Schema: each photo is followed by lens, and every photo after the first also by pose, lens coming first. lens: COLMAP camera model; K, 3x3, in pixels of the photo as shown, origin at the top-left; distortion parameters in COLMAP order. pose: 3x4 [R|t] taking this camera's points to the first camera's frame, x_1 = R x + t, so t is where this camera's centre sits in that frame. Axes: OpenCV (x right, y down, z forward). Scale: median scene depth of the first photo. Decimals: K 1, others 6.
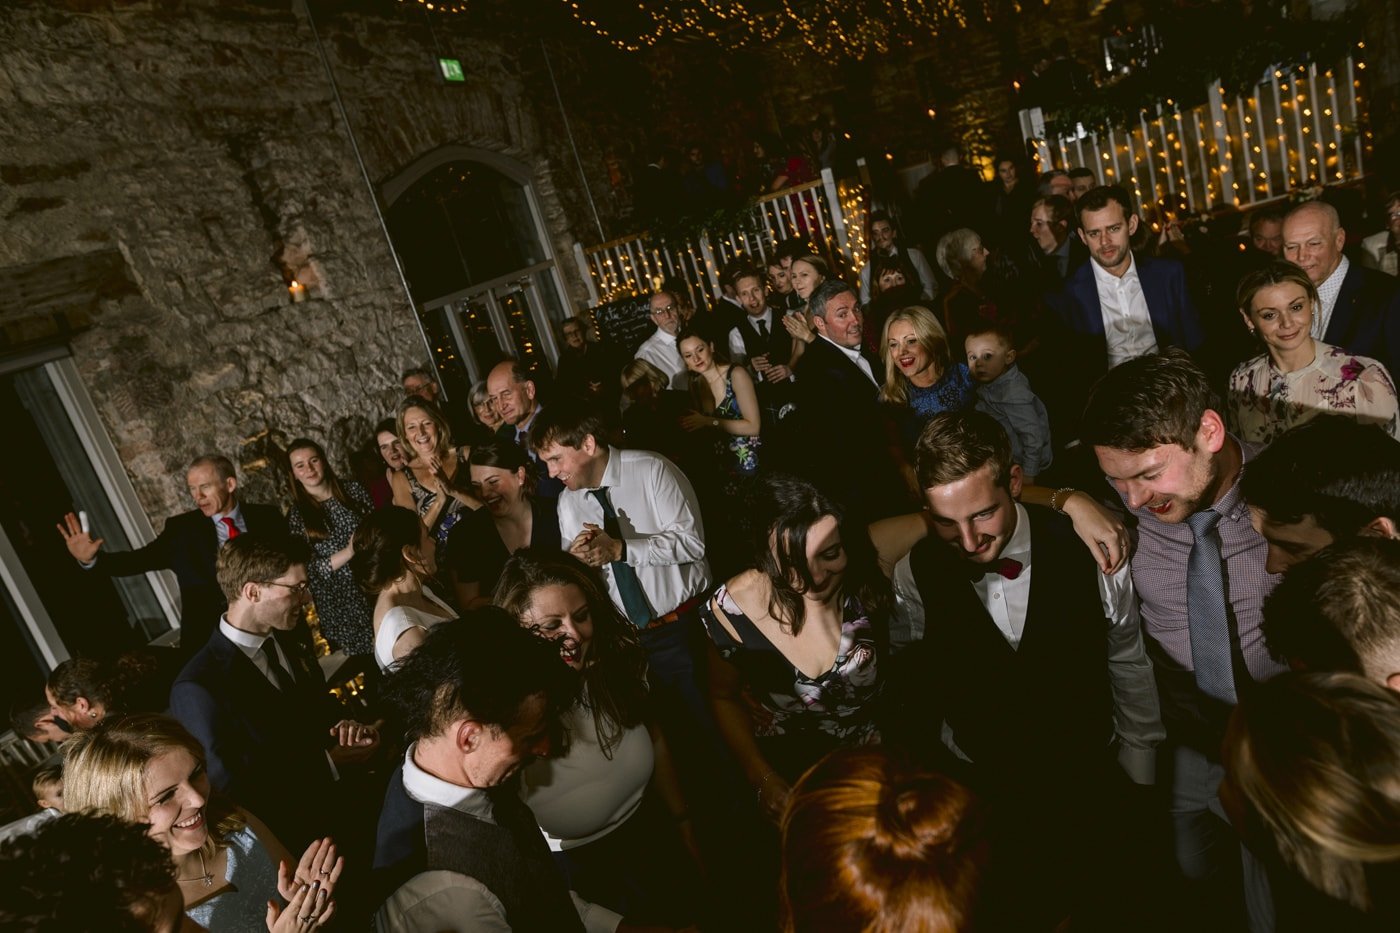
lens RADIAL K [[961.5, 0, 705.2], [0, 961.5, 469.5], [0, 0, 1]] dist [-0.054520, 0.038921]
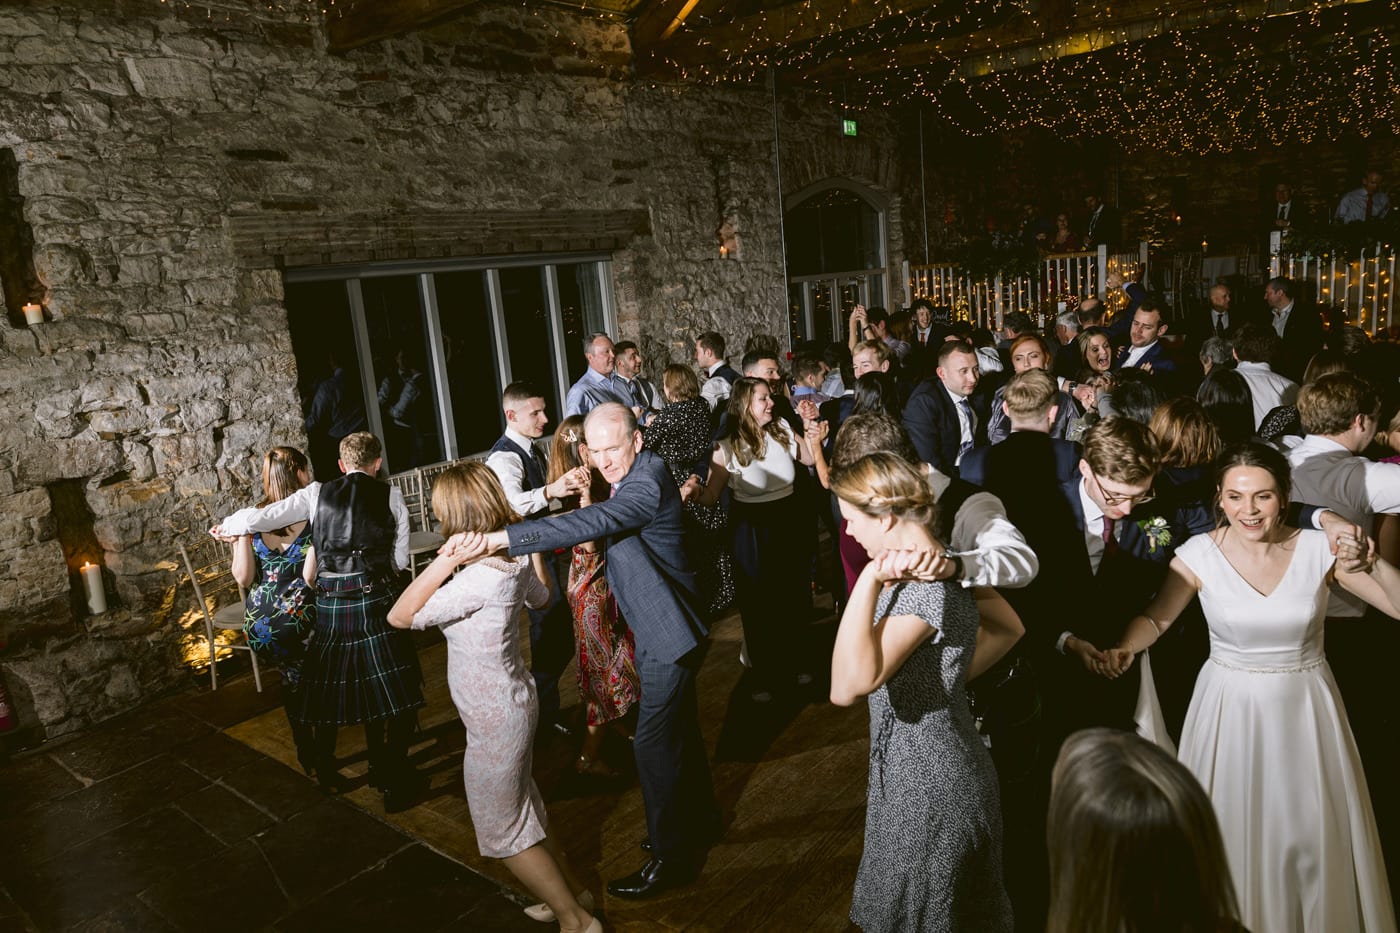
lens RADIAL K [[961.5, 0, 697.3], [0, 961.5, 464.8], [0, 0, 1]] dist [-0.054520, 0.038921]
pose [[0.915553, 0.265214, -0.302364, 0.127876], [-0.269664, 0.962555, 0.027753, 0.132069], [0.298402, 0.056127, 0.952789, -0.569524]]
